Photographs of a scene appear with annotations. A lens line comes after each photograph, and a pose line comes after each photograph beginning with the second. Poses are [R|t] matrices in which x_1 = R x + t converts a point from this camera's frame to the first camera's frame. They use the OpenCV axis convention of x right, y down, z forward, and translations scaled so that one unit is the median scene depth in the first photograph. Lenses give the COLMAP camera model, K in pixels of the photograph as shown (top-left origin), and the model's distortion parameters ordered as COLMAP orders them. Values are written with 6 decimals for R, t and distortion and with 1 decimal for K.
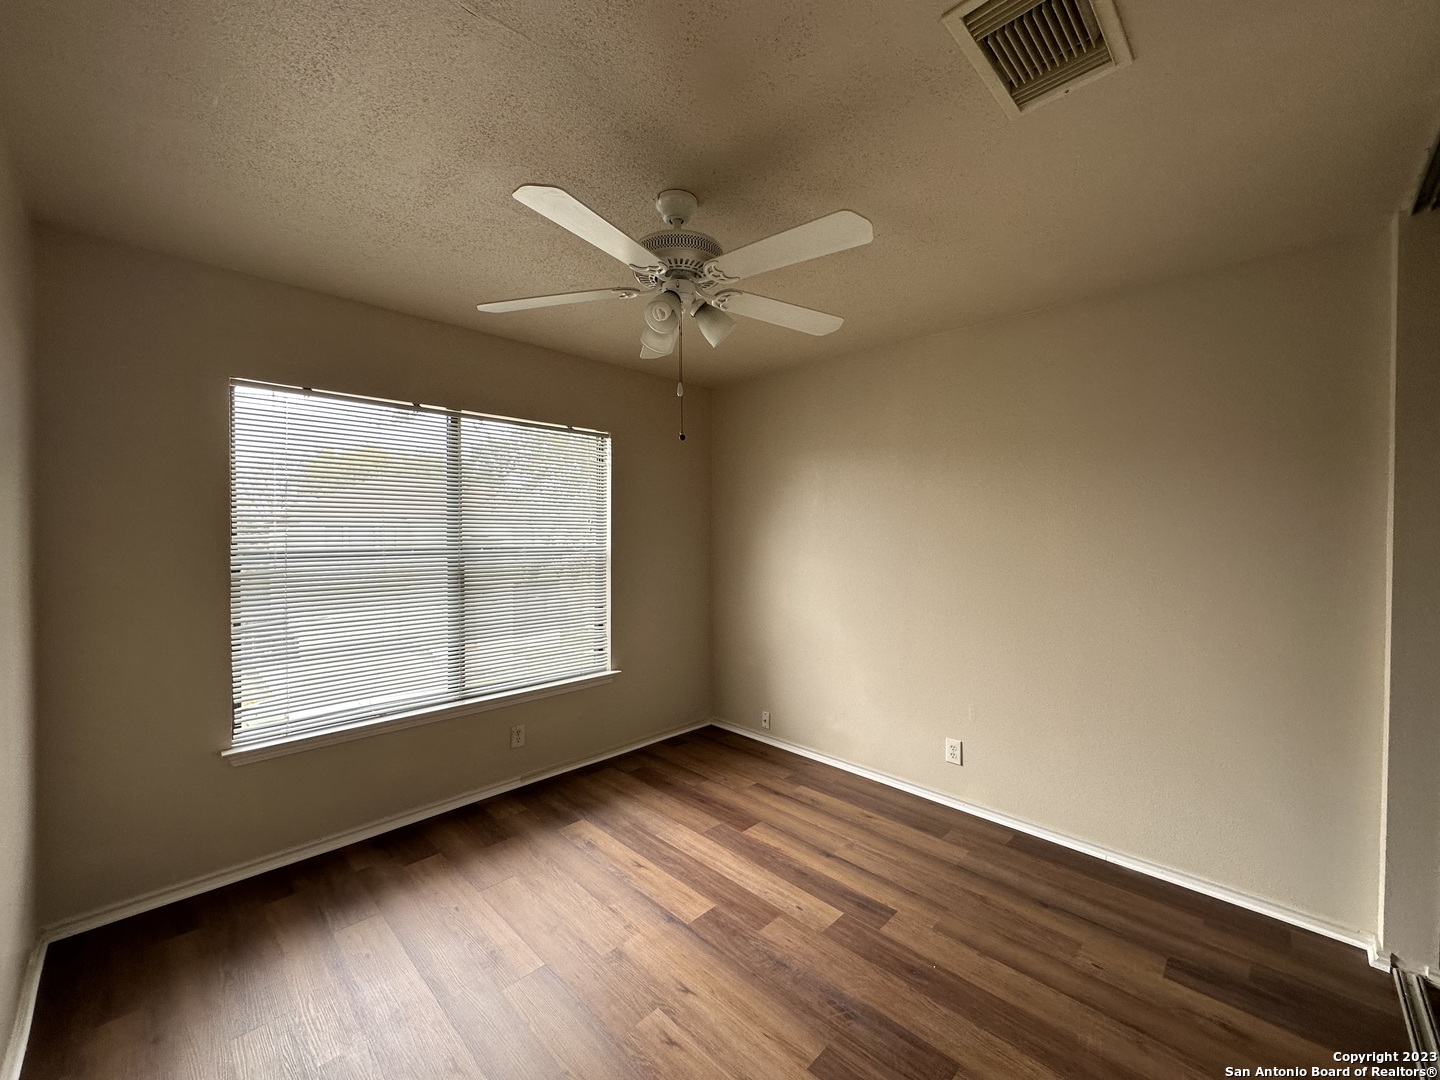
lens RADIAL K [[577.4, 0, 719.7], [0, 577.4, 537.8], [0, 0, 1]] dist [0.007541, 0.000427]
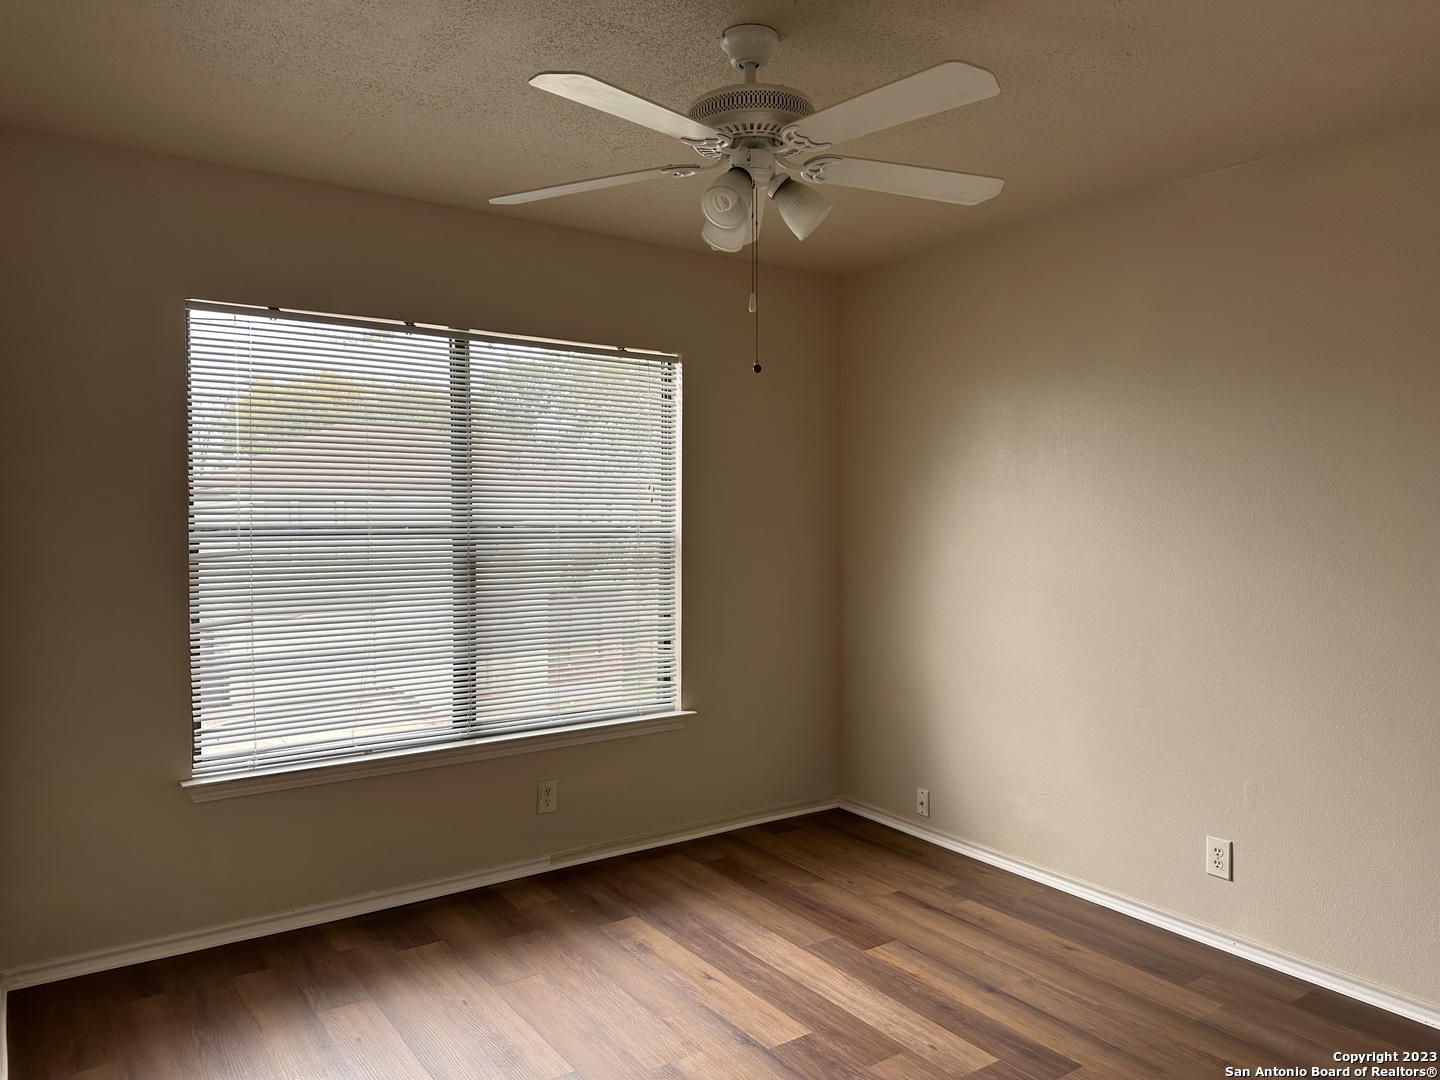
lens RADIAL K [[1008.1, 0, 712.3], [0, 1008.1, 542.7], [0, 0, 1]] dist [0.097339, -0.101990]
pose [[0.983084, 0.006167, -0.183053, 0.080302], [-0.002571, 0.999799, 0.019876, 0.014806], [0.183138, -0.019069, 0.982902, -0.186771]]
